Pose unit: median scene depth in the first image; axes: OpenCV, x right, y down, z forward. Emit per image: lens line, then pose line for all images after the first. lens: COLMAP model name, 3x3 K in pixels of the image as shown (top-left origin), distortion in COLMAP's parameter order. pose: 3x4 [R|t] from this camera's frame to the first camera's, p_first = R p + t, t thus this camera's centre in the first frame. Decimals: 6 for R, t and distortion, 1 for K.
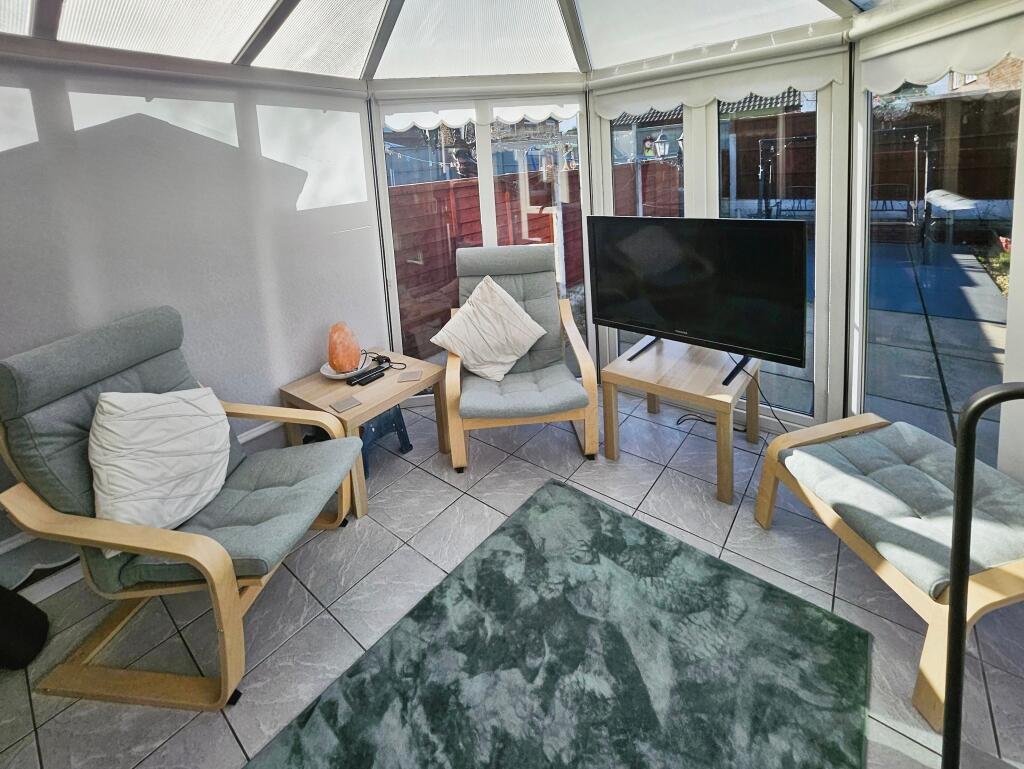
lens RADIAL K [[377.2, 0, 534.8], [0, 377.2, 419.9], [0, 0, 1]] dist [0.001571, 0.000094]
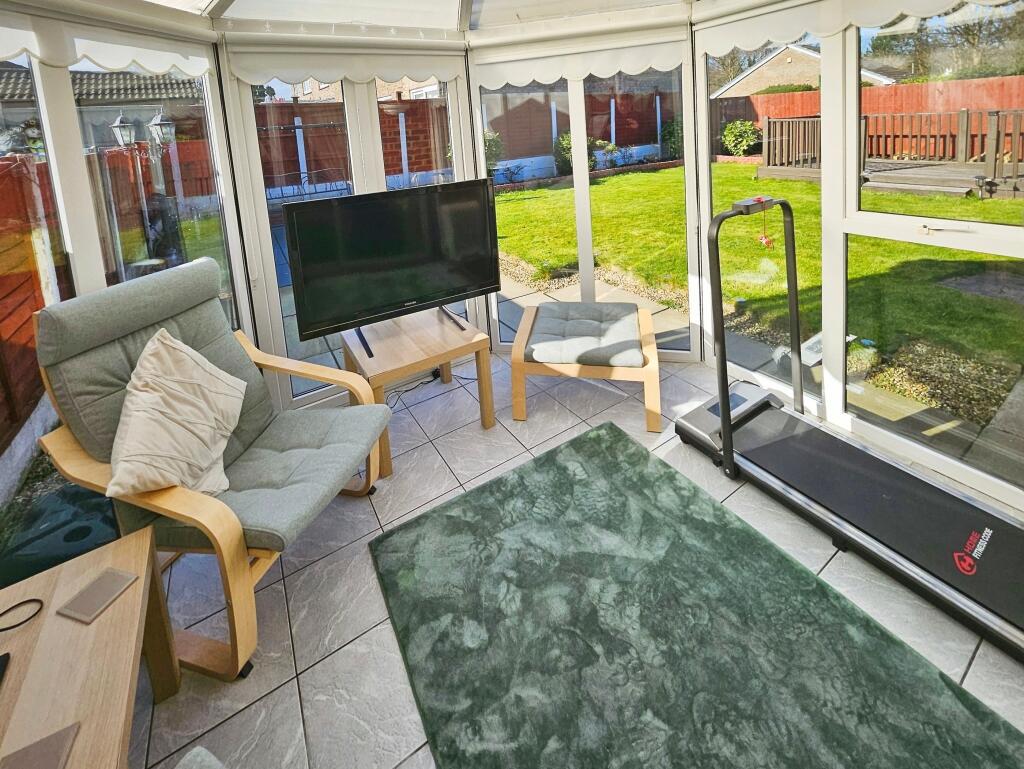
lens RADIAL K [[402.1, 0, 516.1], [0, 402.1, 380.0], [0, 0, 1]] dist [-0.002464, -0.000307]
pose [[0.330949, -0.478333, 0.813431, -0.461799], [0.556846, 0.794918, 0.240891, -0.171343], [-0.761836, 0.373233, 0.529436, 0.304155]]
